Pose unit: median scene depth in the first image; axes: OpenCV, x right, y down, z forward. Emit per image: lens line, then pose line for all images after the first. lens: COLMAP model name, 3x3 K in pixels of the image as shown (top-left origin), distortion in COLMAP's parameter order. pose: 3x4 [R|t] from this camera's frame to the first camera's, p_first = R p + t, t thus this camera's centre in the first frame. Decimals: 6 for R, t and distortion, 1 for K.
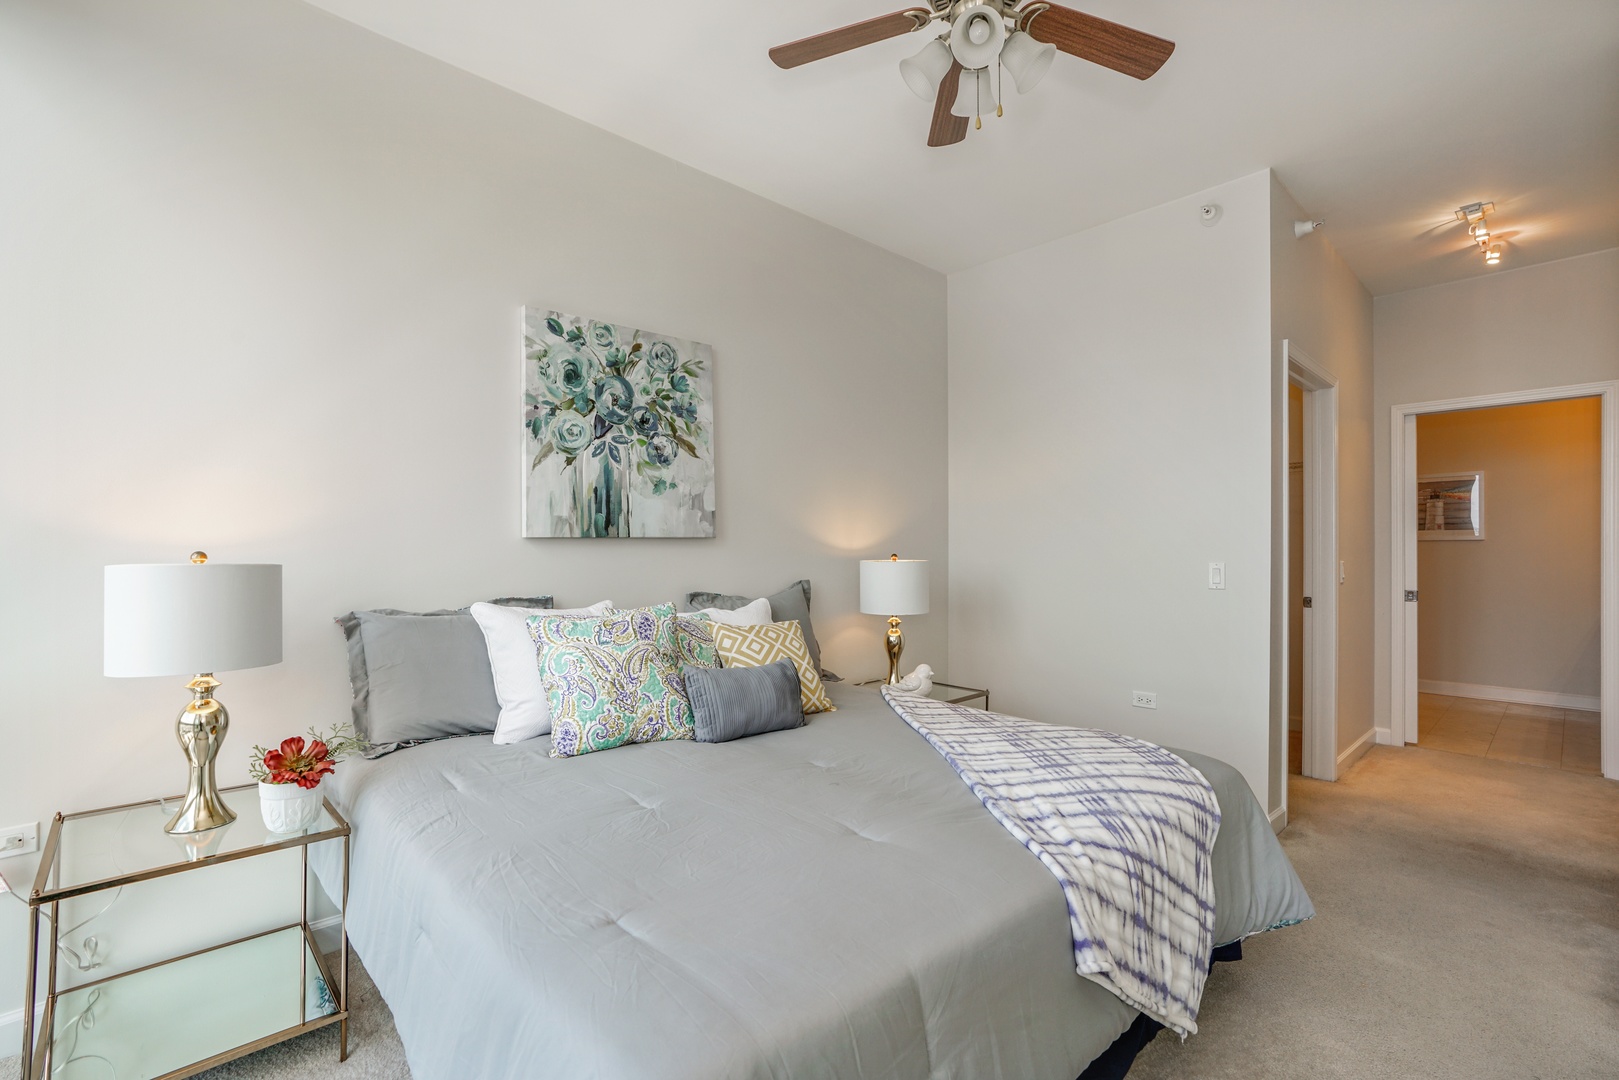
lens RADIAL K [[739.8, 0, 814.1], [0, 739.8, 550.3], [0, 0, 1]] dist [-0.023723, 0.001171]
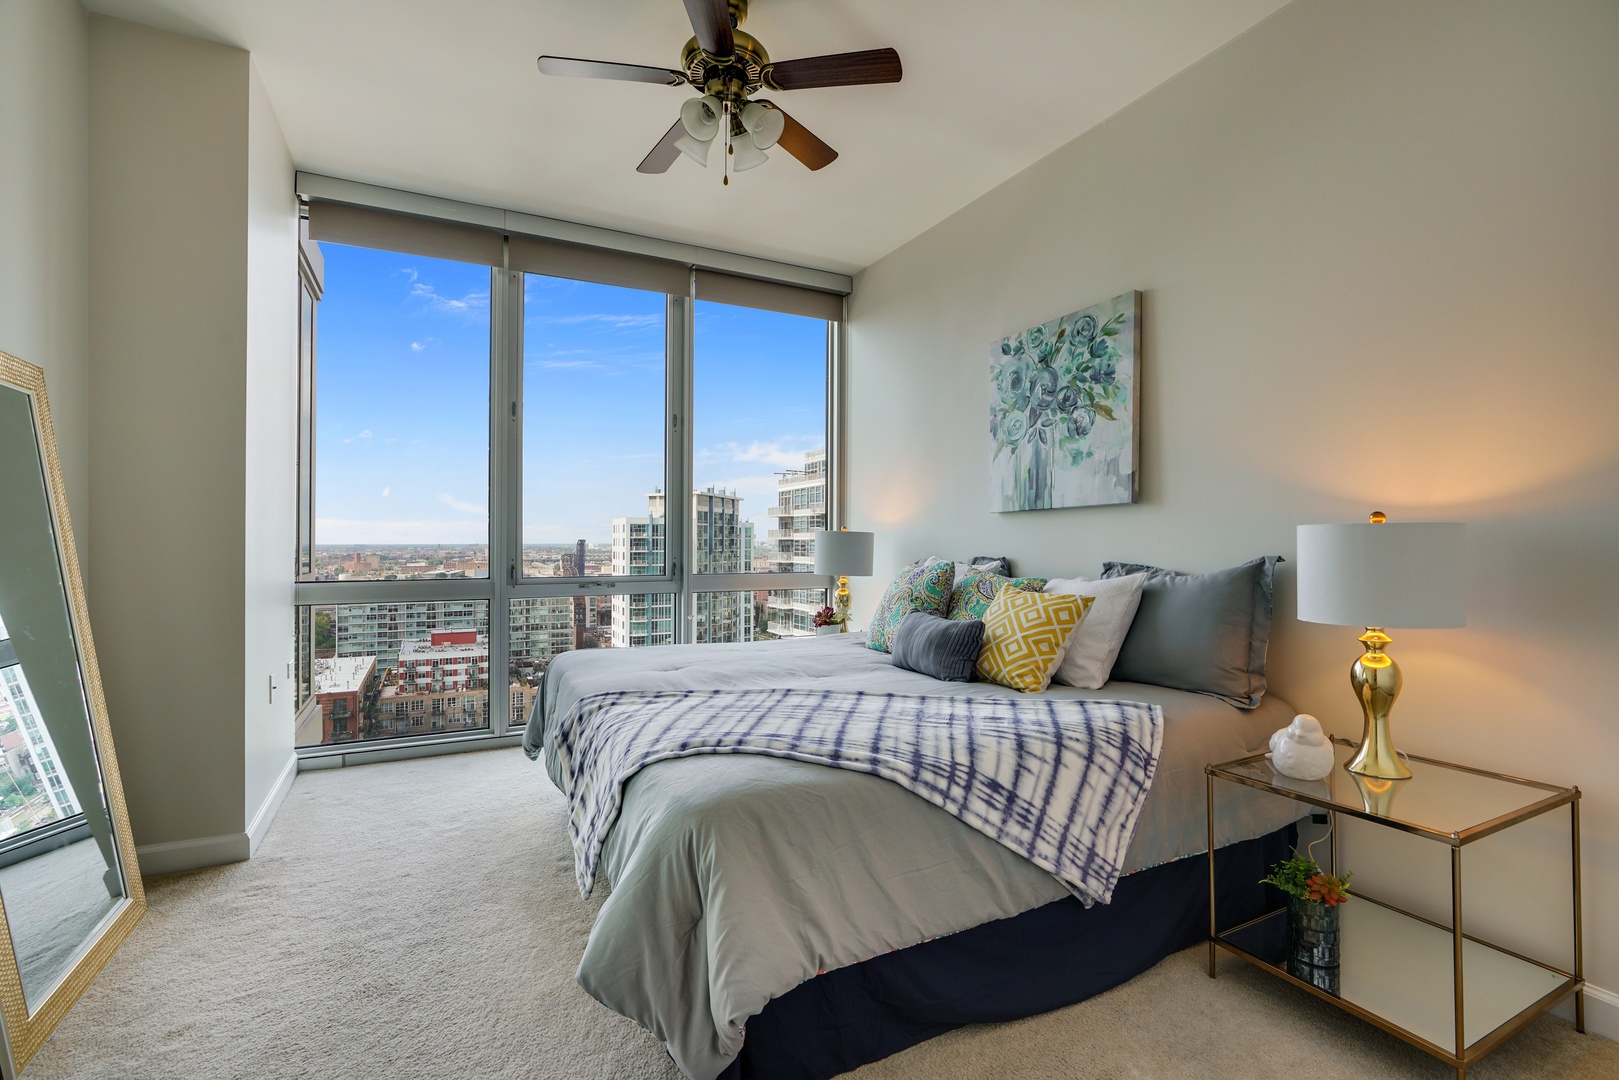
lens RADIAL K [[739.8, 0, 814.1], [0, 739.8, 550.3], [0, 0, 1]] dist [-0.023723, 0.001171]
pose [[-0.287052, 0.026383, -0.957552, 0.917586], [0.017350, 0.999600, 0.022340, 0.015171], [0.957758, -0.010200, -0.287395, 0.957249]]
